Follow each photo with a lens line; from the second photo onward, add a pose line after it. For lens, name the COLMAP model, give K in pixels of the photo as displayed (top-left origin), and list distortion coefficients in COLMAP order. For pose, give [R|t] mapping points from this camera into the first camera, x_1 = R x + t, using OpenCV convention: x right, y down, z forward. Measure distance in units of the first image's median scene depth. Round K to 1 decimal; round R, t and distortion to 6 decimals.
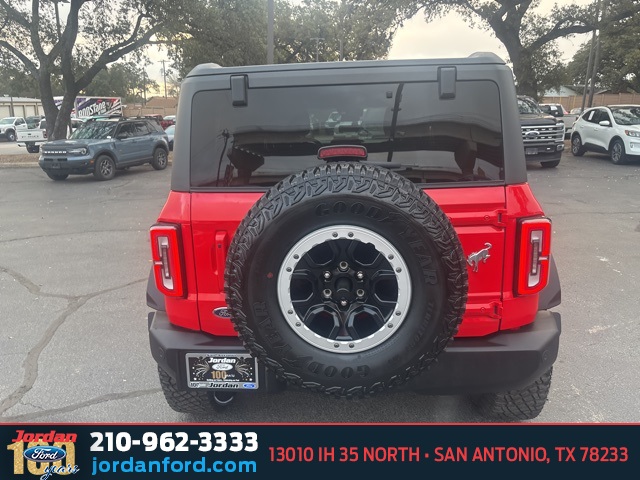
lens RADIAL K [[482.0, 0, 320.0], [0, 482.0, 240.0], [0, 0, 1]] dist [0.004979, -0.005481]
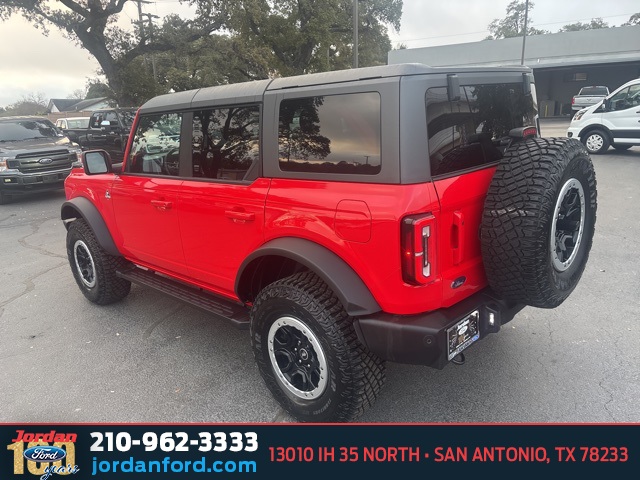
lens RADIAL K [[482.0, 0, 320.0], [0, 482.0, 240.0], [0, 0, 1]] dist [0.004979, -0.005481]
pose [[0.654209, -0.210829, 0.726335, -1.219497], [0.229645, 0.970394, 0.074829, -0.106159], [-0.720607, 0.117845, 0.683255, 0.451144]]
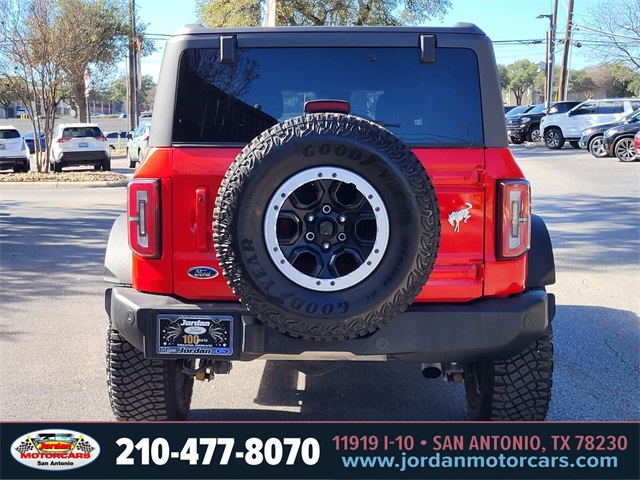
lens RADIAL K [[921.2, 0, 307.7], [0, 921.2, 240.4], [0, 0, 1]] dist [0.022070, 0.070906]
pose [[0.998807, 0.032682, 0.036286, -0.054201], [-0.027080, 0.989005, -0.145382, 0.351122], [-0.040638, 0.144226, 0.988710, -0.836282]]
